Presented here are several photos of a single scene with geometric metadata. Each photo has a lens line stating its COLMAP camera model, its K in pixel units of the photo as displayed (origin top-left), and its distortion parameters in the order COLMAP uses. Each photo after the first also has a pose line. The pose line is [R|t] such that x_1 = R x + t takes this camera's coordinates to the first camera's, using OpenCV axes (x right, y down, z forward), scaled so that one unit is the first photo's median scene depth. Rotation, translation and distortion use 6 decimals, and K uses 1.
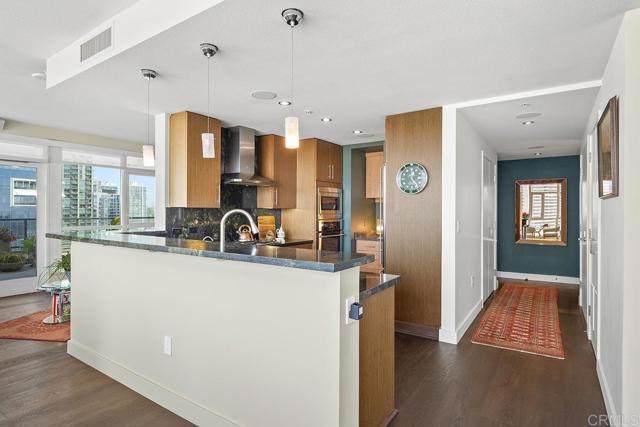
lens RADIAL K [[358.6, 0, 320.6], [0, 358.6, 209.4], [0, 0, 1]] dist [0.006413, 0.000878]
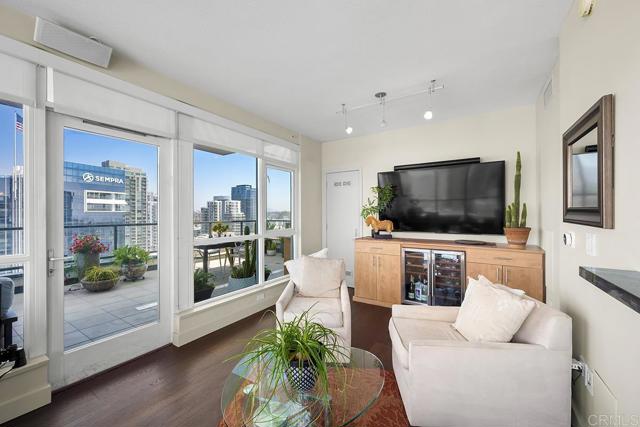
lens RADIAL K [[258.2, 0, 324.0], [0, 258.2, 214.4], [0, 0, 1]] dist [0.002276, -0.000748]
pose [[0.999293, -0.002216, 0.037538, -0.581868], [0.002103, 0.999993, 0.003040, 0.000085], [-0.037544, -0.002959, 0.999291, 0.610447]]
